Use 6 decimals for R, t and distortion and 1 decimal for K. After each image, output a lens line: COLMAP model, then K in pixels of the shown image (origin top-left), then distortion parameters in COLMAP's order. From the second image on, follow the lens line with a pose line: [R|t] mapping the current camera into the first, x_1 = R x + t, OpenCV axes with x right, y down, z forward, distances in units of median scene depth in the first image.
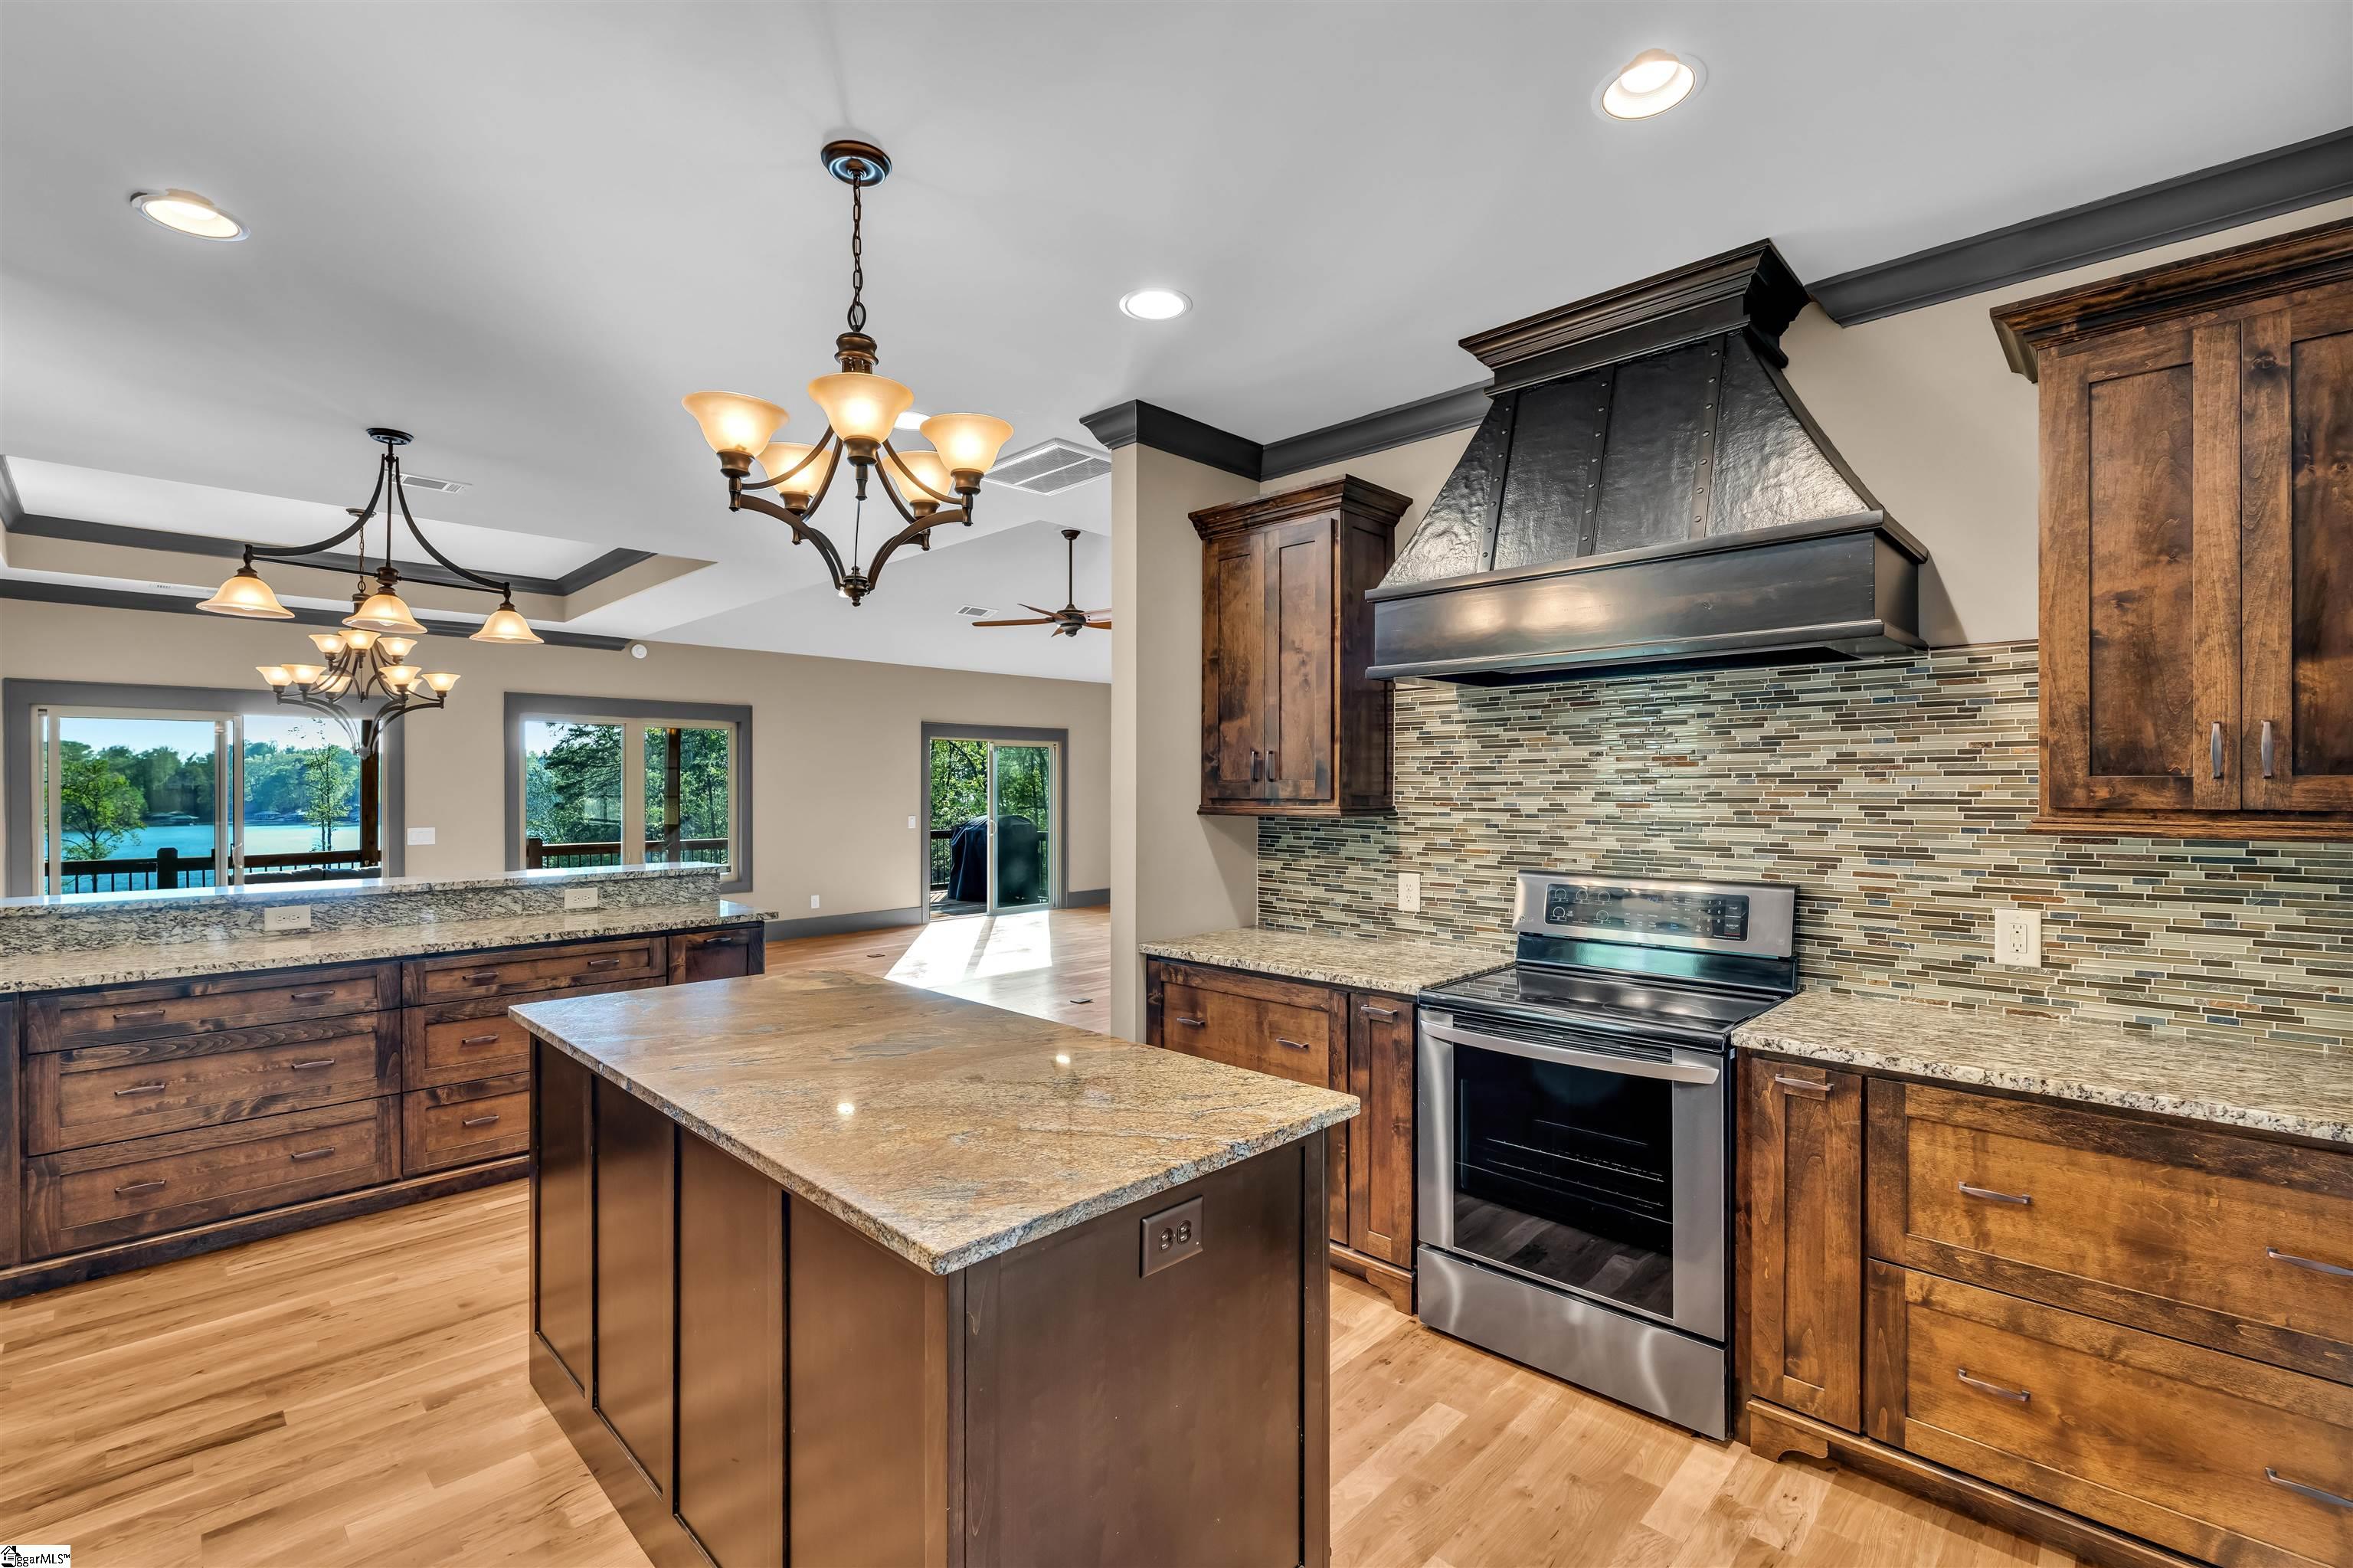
lens RADIAL K [[1036.2, 0, 1166.2], [0, 1036.2, 788.8], [0, 0, 1]] dist [-0.008807, 0.000880]
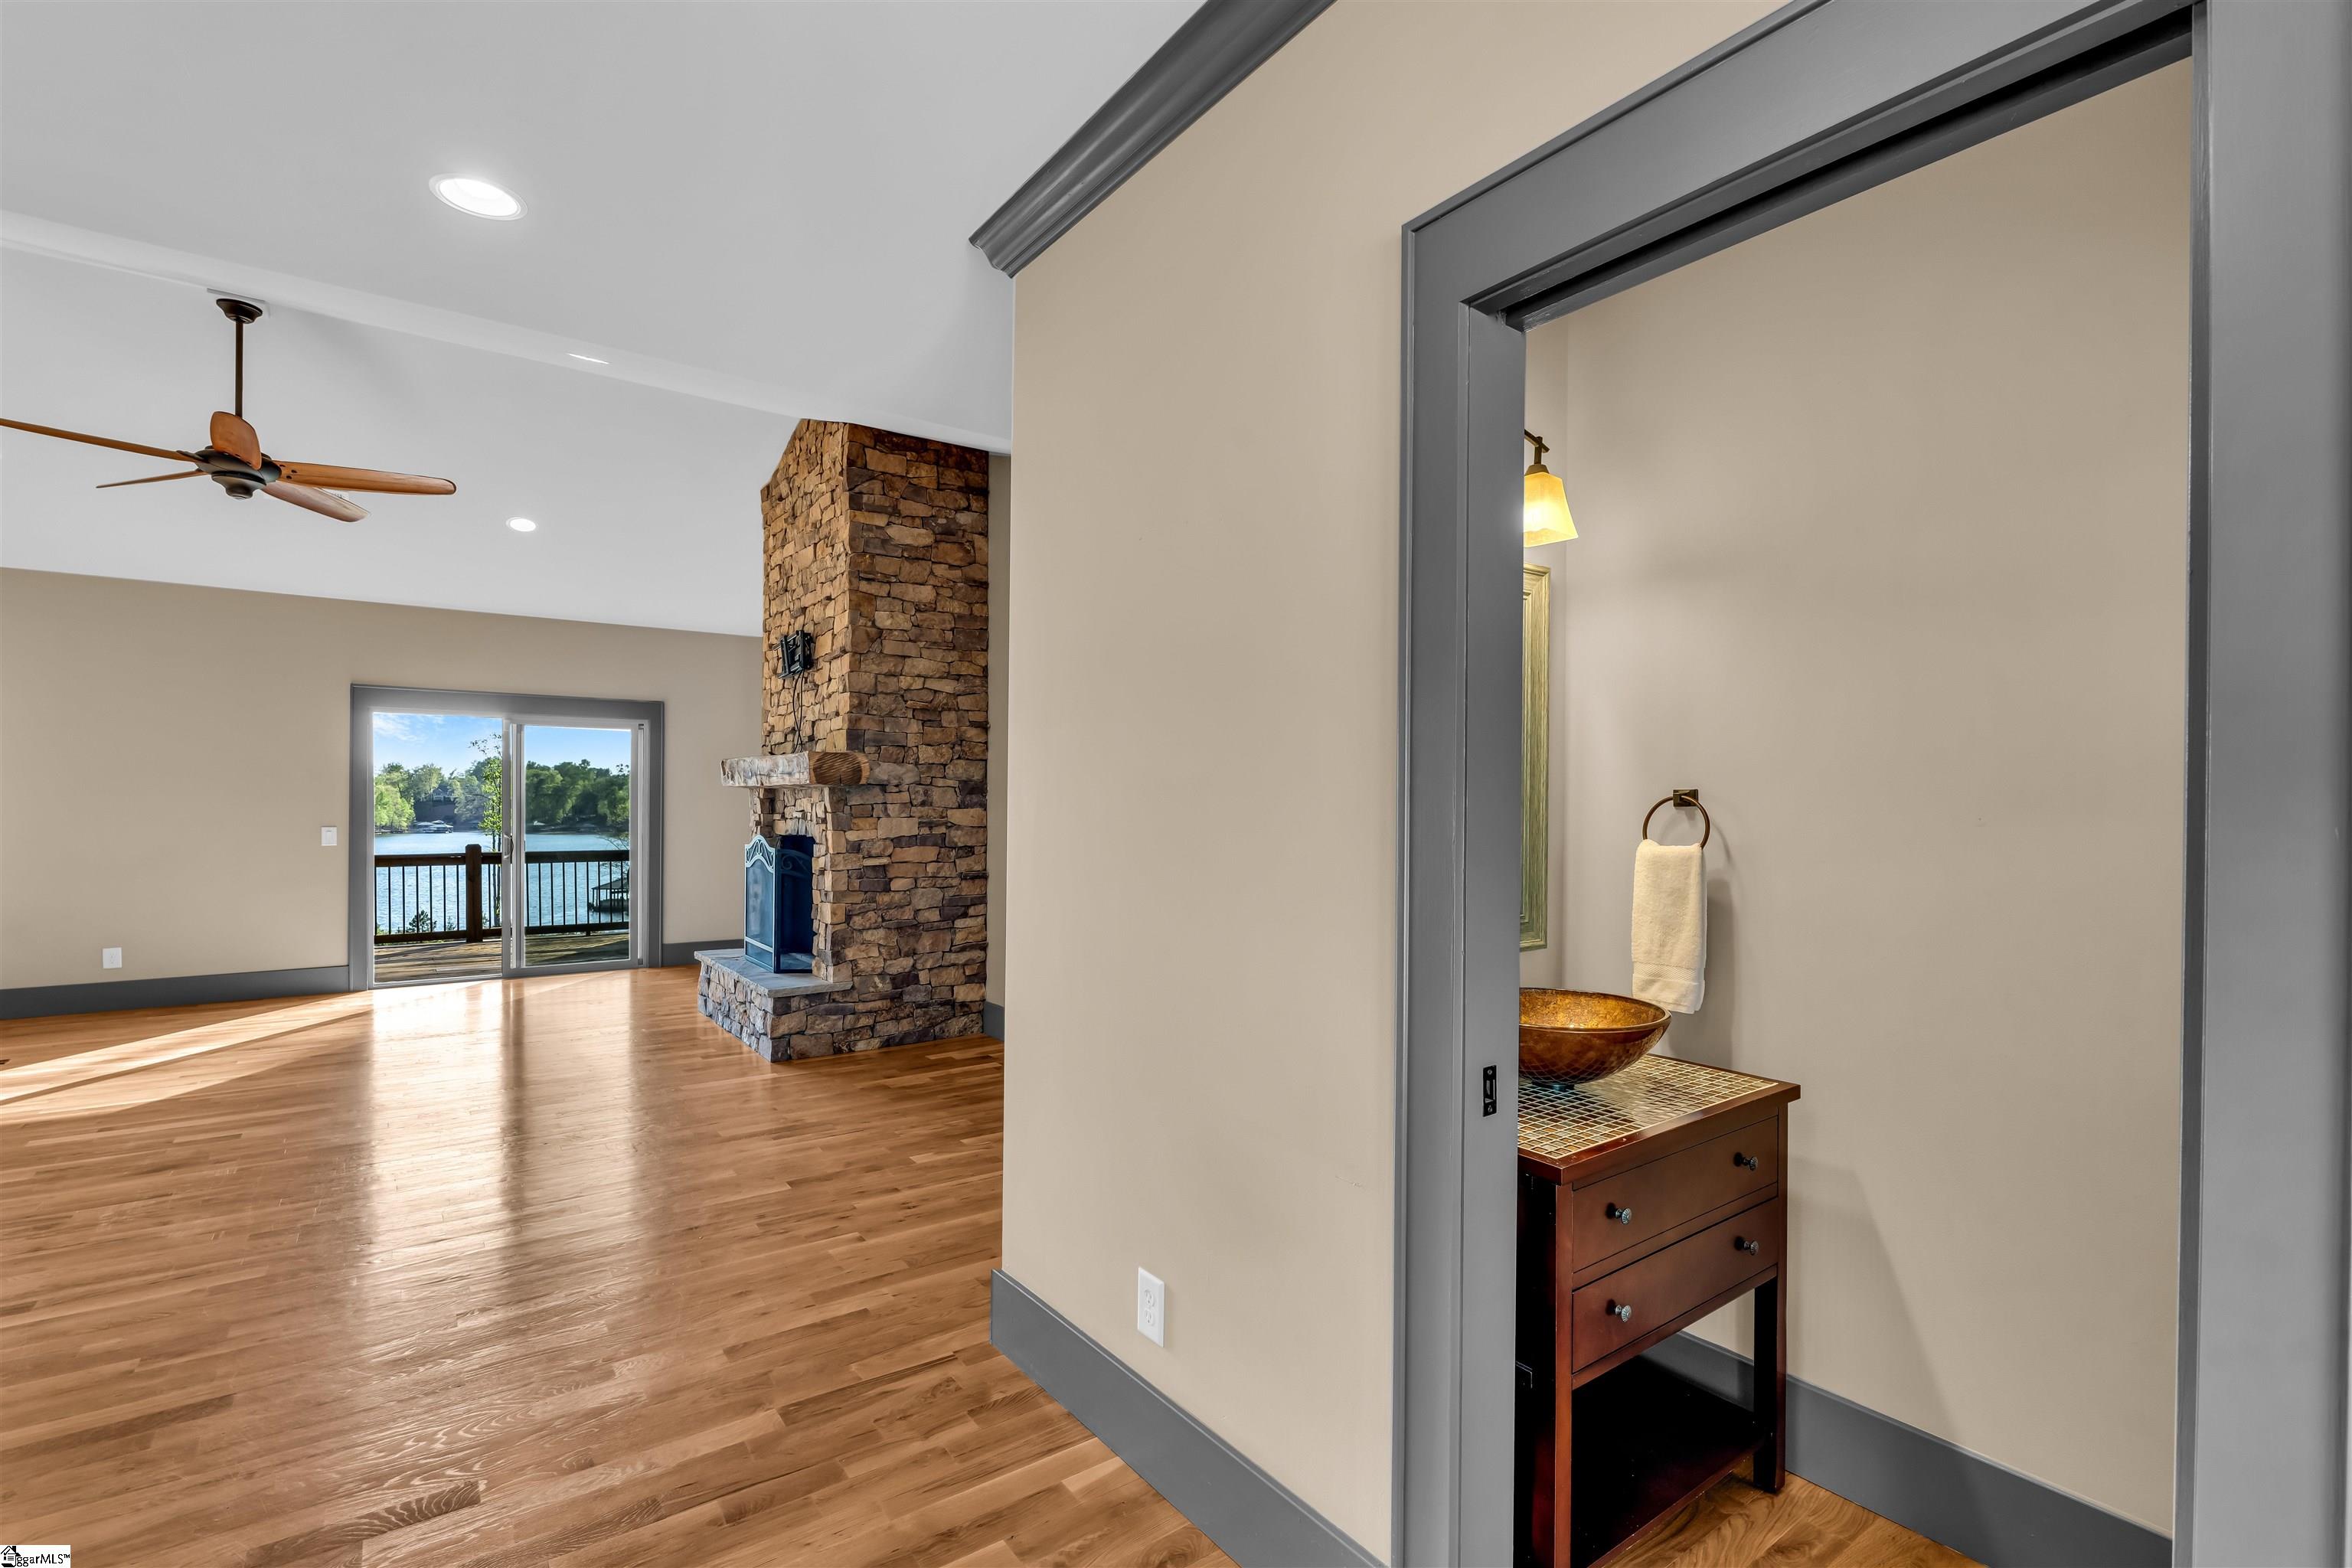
lens RADIAL K [[1035.7, 0, 1169.0], [0, 1035.7, 804.5], [0, 0, 1]] dist [-0.008807, 0.000880]
pose [[0.988233, 0.006550, -0.152819, 0.337976], [-0.006796, 0.999976, -0.001088, 0.008434], [0.152808, 0.002114, 0.988254, 0.383902]]
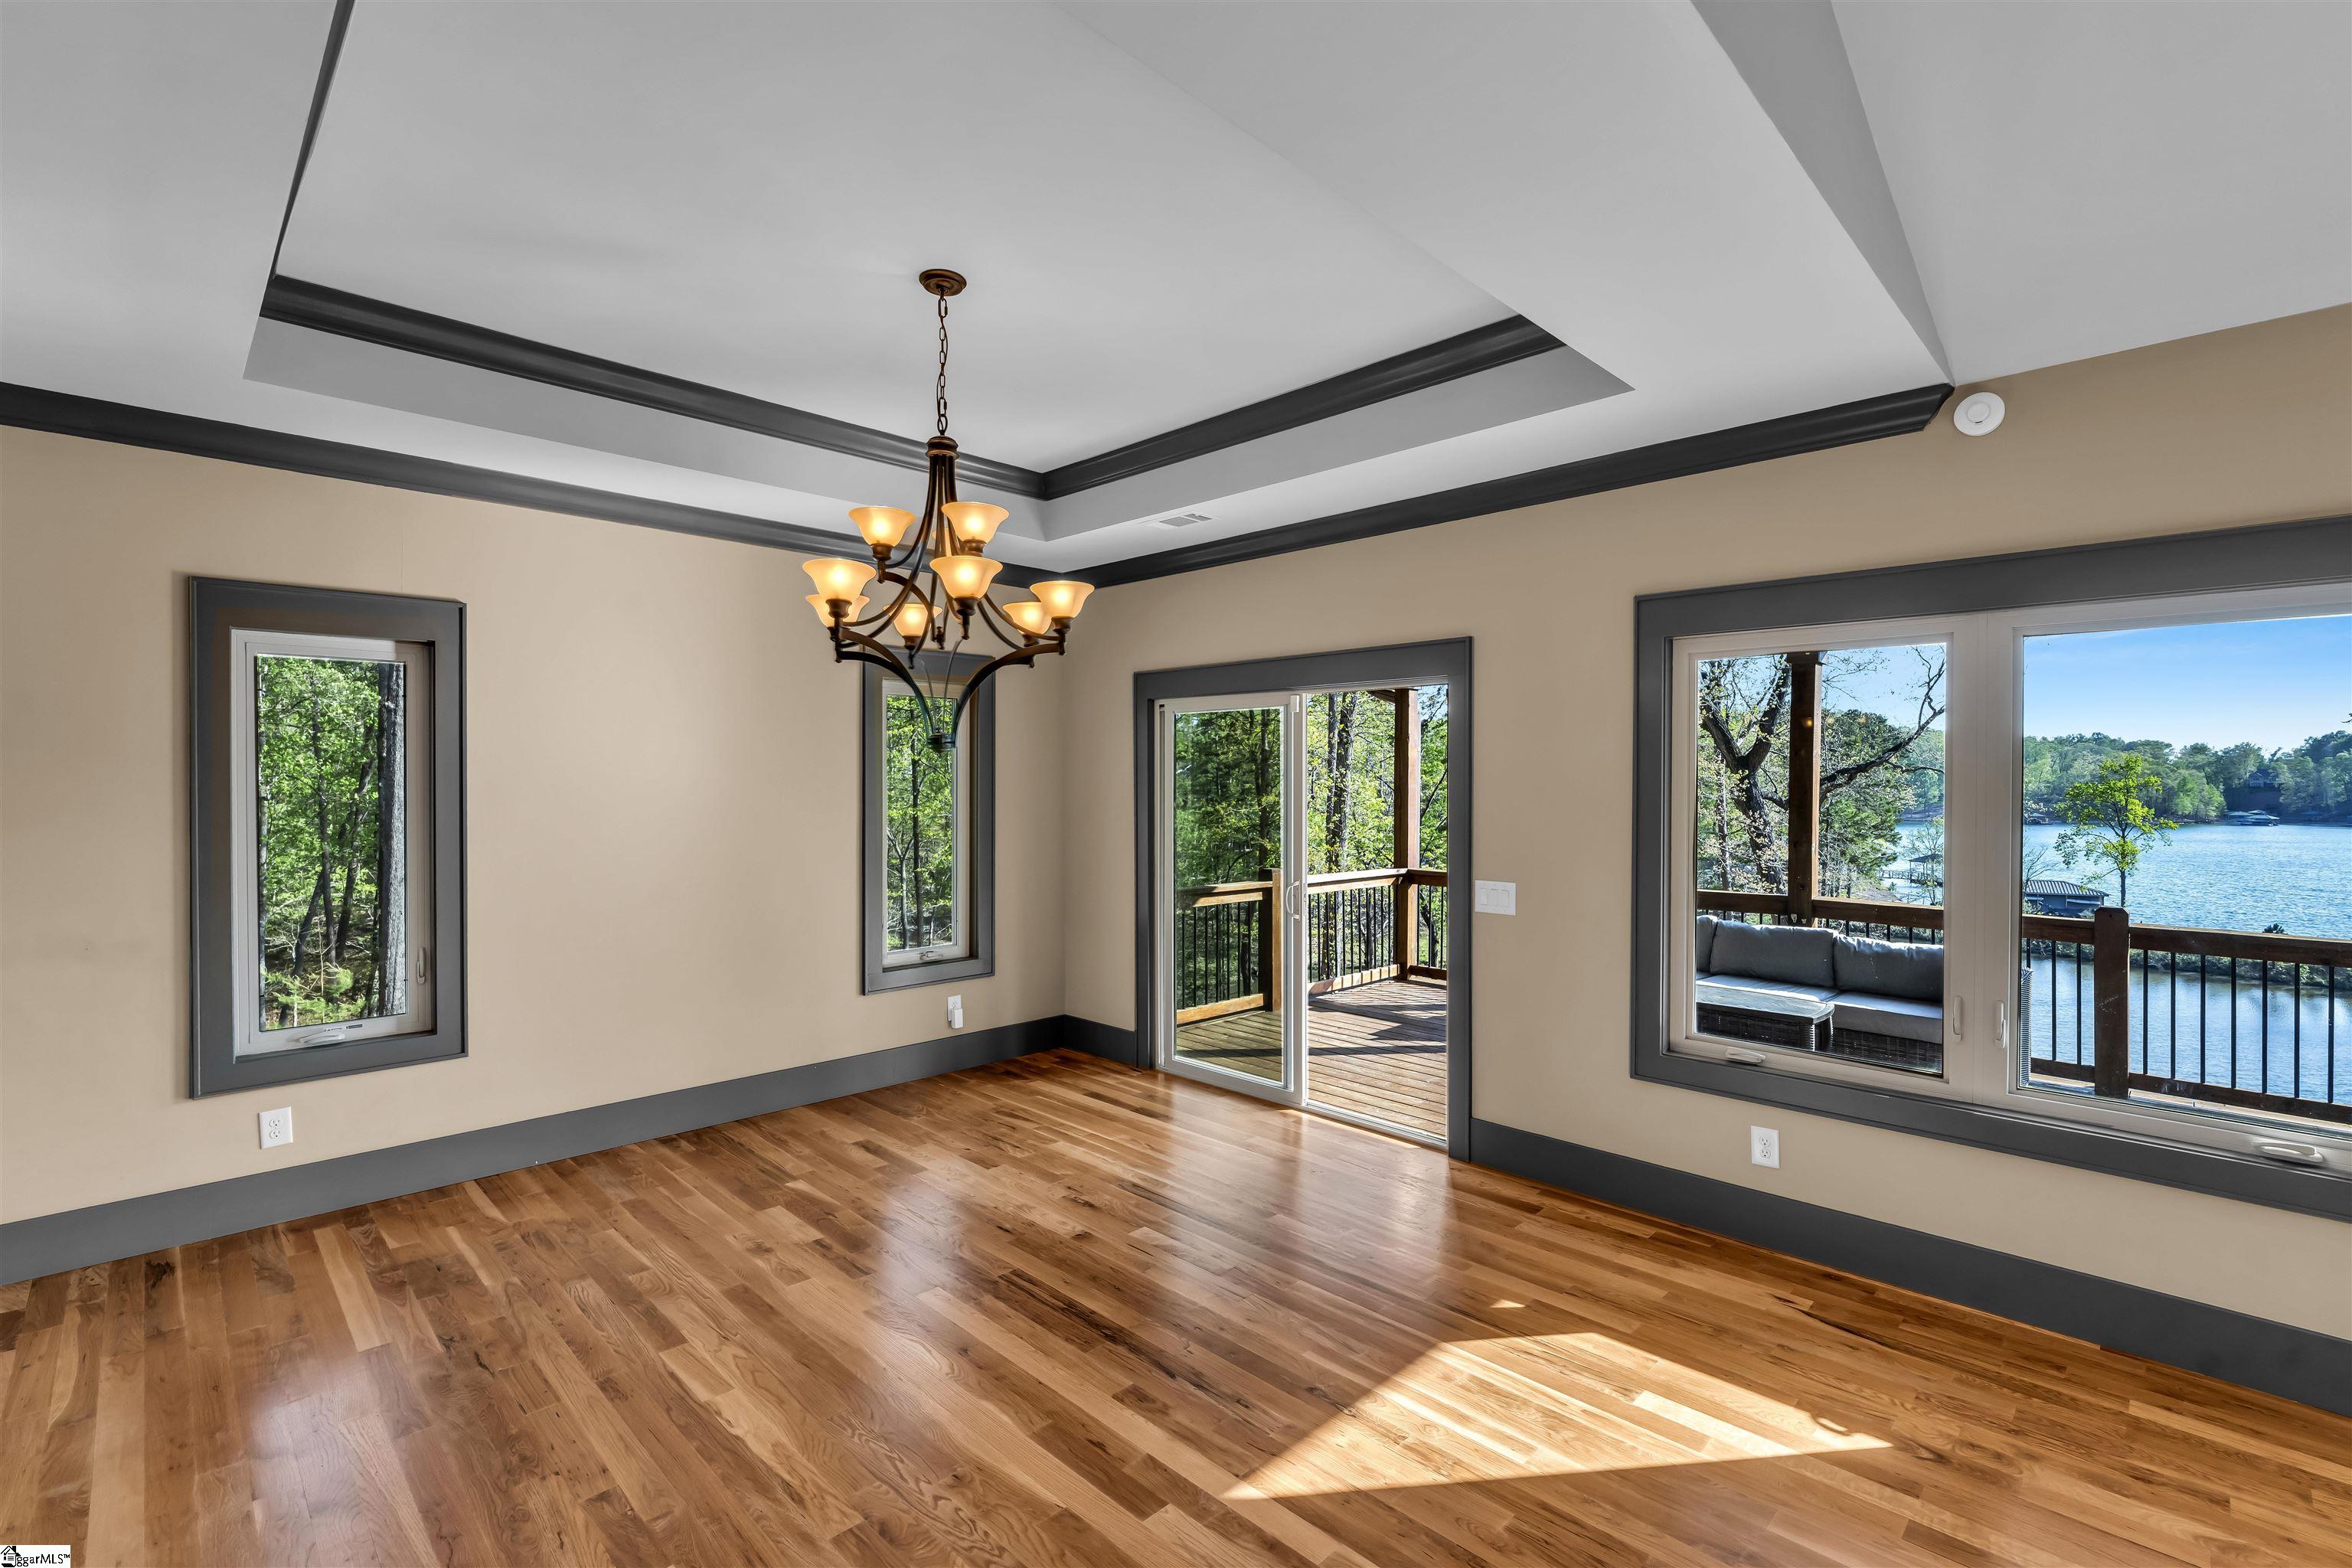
lens RADIAL K [[1035.7, 0, 1180.5], [0, 1035.7, 791.8], [0, 0, 1]] dist [-0.008807, 0.000880]
pose [[-0.006637, 0.011286, -0.999914, -0.122355], [-0.005921, 0.999918, 0.011325, -0.008260], [0.999960, 0.005996, -0.006570, 0.535801]]
